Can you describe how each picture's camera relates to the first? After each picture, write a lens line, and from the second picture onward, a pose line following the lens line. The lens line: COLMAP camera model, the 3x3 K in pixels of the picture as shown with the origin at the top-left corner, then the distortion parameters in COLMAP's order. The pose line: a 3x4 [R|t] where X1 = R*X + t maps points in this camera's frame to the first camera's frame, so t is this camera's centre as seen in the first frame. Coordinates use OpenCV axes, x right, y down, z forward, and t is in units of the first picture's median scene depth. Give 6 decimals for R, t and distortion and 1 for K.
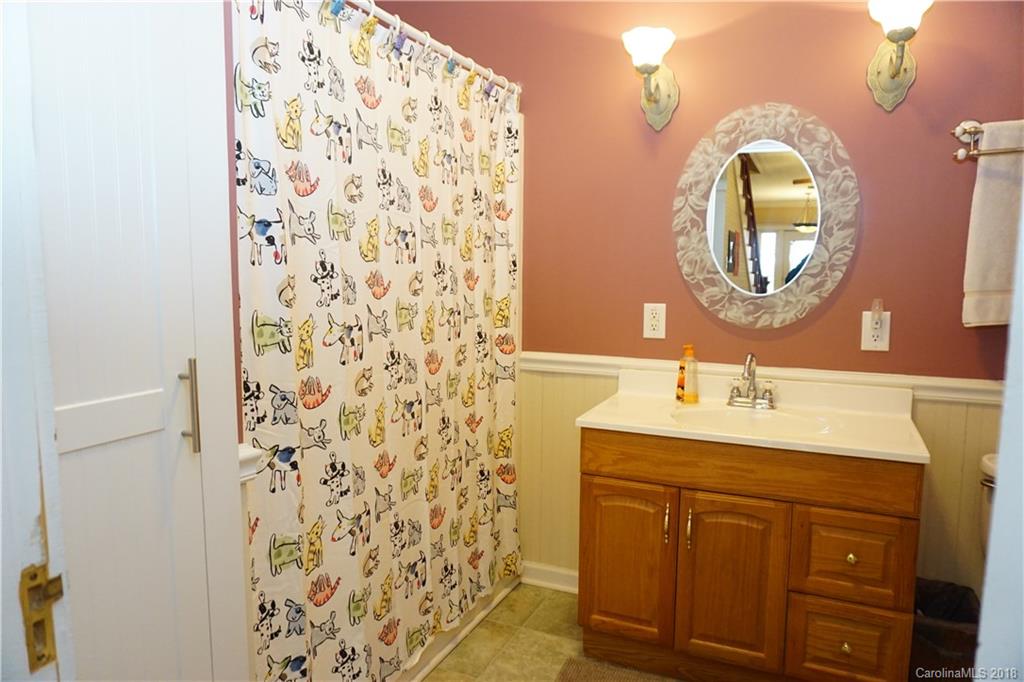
lens RADIAL K [[674.1, 0, 515.0], [0, 674.1, 345.0], [0, 0, 1]] dist [-0.044957, 0.023356]
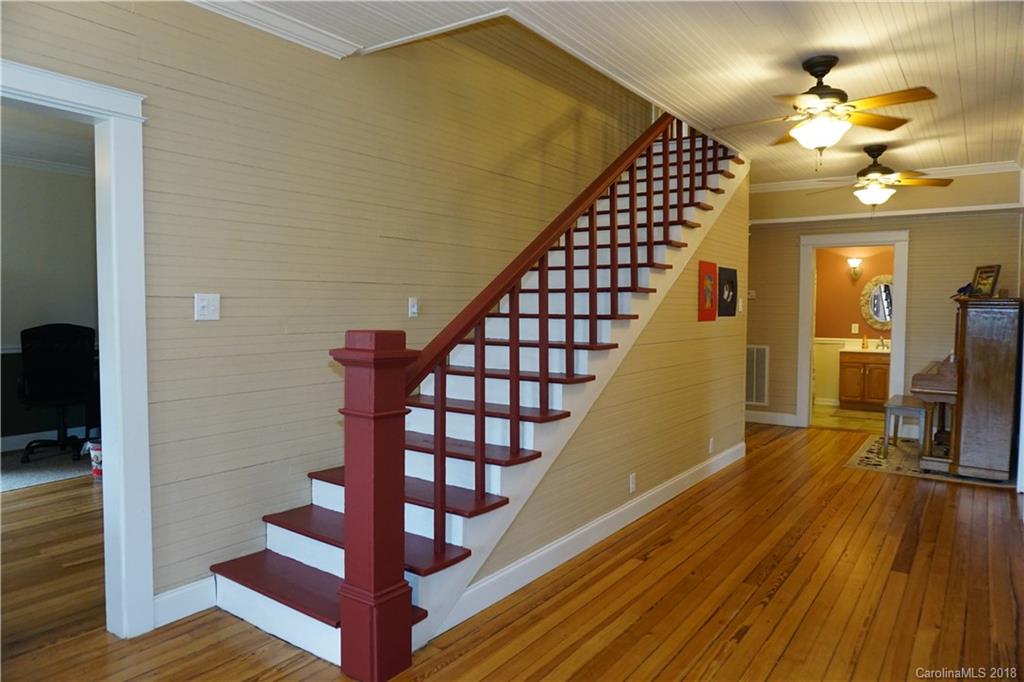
lens RADIAL K [[674.1, 0, 507.1], [0, 674.1, 339.4], [0, 0, 1]] dist [-0.044957, 0.023356]
pose [[0.981929, 0.006630, -0.189132, -1.070947], [-0.020290, 0.997314, -0.070378, 0.349673], [0.188158, 0.072943, 0.979426, -3.245043]]
